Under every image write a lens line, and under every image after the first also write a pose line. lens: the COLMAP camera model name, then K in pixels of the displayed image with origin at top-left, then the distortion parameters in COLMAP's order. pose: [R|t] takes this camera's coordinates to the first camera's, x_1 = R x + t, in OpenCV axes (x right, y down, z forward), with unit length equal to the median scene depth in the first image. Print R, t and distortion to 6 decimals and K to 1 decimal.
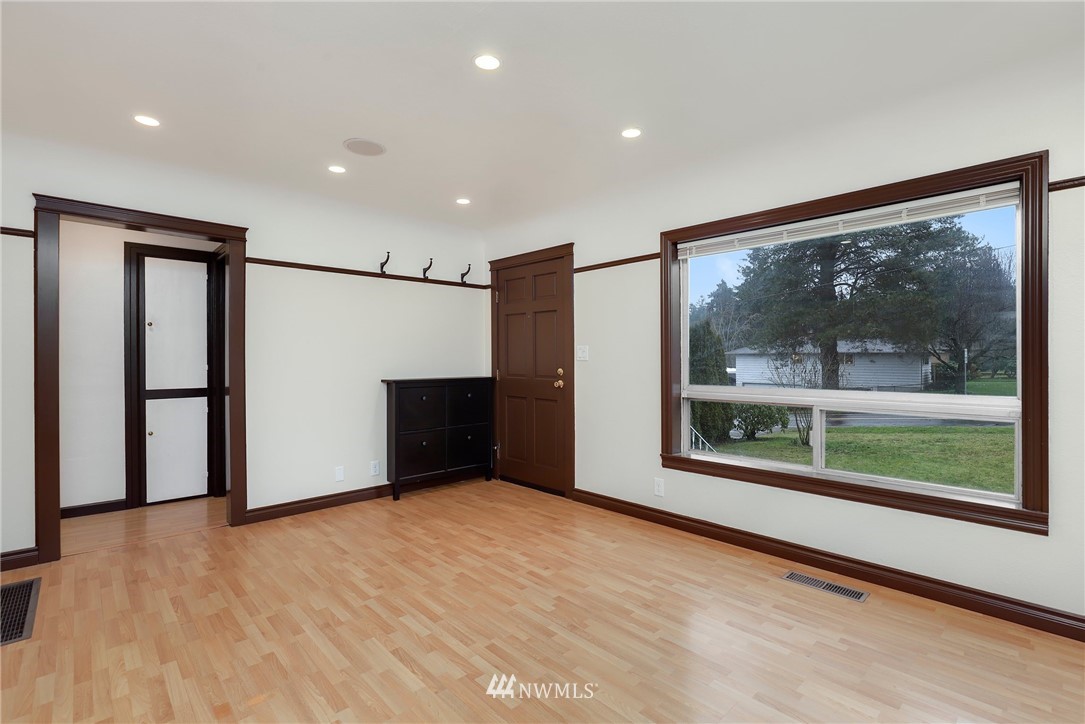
lens RADIAL K [[497.9, 0, 542.5], [0, 497.9, 362.0], [0, 0, 1]] dist [-0.012383, 0.000882]
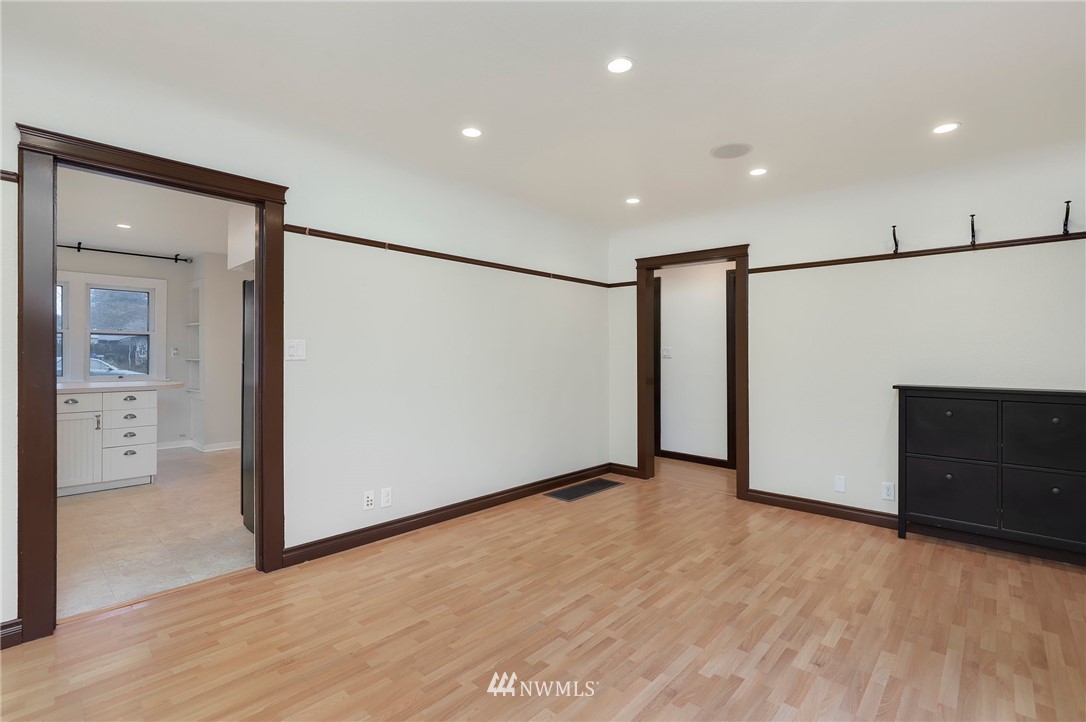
lens RADIAL K [[498.4, 0, 543.0], [0, 498.4, 361.0], [0, 0, 1]] dist [-0.012383, 0.000882]
pose [[0.079693, 0.016244, -0.996687, 0.600640], [-0.011636, 0.999814, 0.015365, -0.006036], [0.996752, 0.010373, 0.079867, 0.526587]]
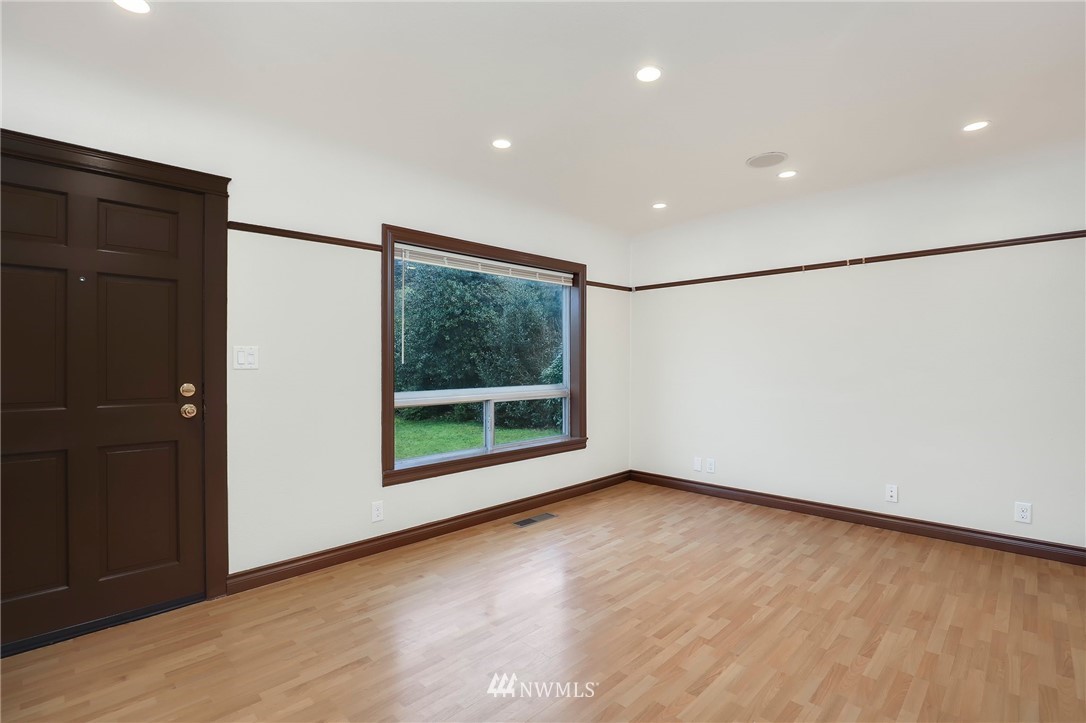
lens RADIAL K [[512.6, 0, 543.0], [0, 512.6, 361.5], [0, 0, 1]] dist [-0.032516, -0.000130]
pose [[-0.038224, 0.010096, 0.999218, -0.793152], [0.015440, 0.999836, -0.009512, 0.000903], [-0.999150, 0.015065, -0.038374, 0.865371]]
